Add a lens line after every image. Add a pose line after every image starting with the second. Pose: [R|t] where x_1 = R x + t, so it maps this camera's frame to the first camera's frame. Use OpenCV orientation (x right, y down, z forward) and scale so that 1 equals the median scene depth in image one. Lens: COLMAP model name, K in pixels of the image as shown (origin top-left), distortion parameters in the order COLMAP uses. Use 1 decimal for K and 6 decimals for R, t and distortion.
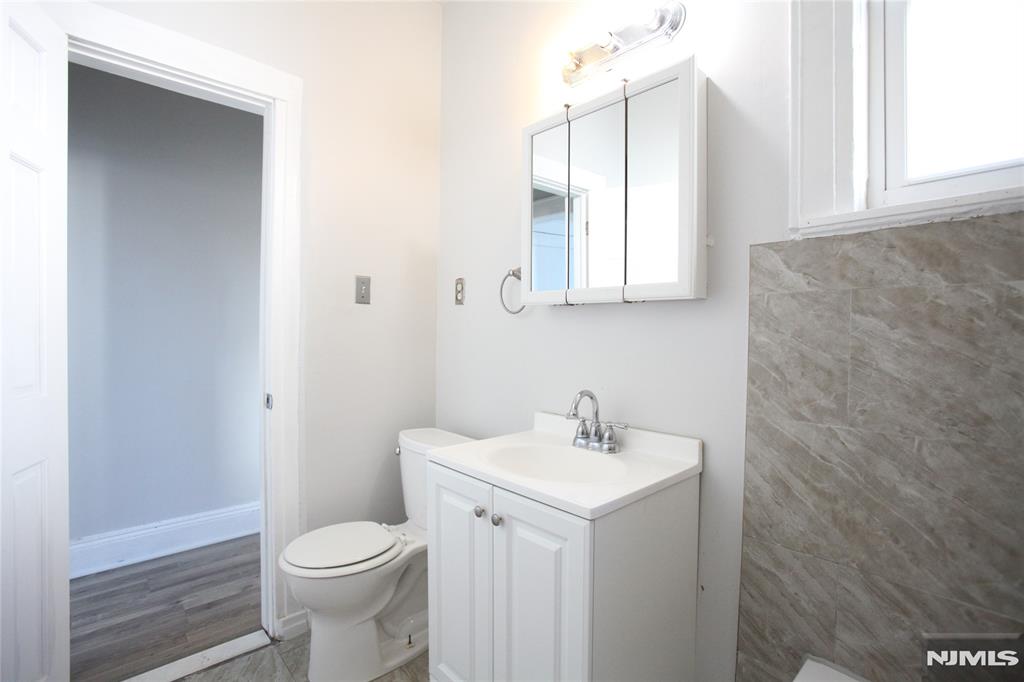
lens RADIAL K [[489.4, 0, 510.9], [0, 489.4, 326.2], [0, 0, 1]] dist [-0.000355, -0.000025]
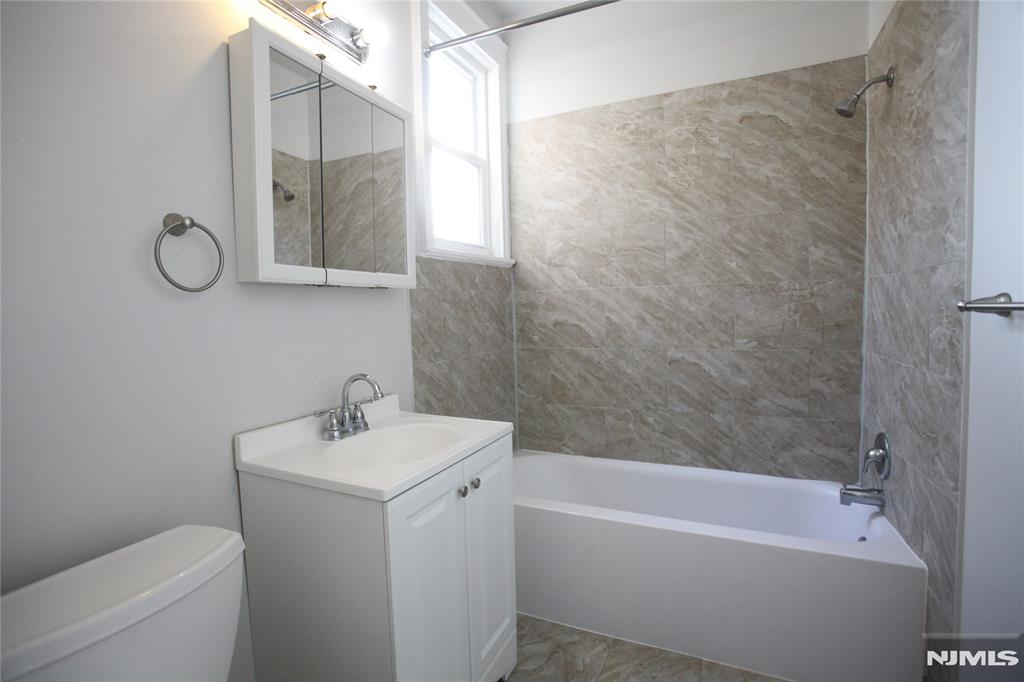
lens RADIAL K [[489.4, 0, 510.9], [0, 489.4, 326.2], [0, 0, 1]] dist [-0.000355, -0.000025]
pose [[-0.381422, -0.035190, 0.923731, -1.129279], [0.009571, 0.999071, 0.042013, -0.006866], [-0.924352, 0.024866, -0.380731, 1.417459]]
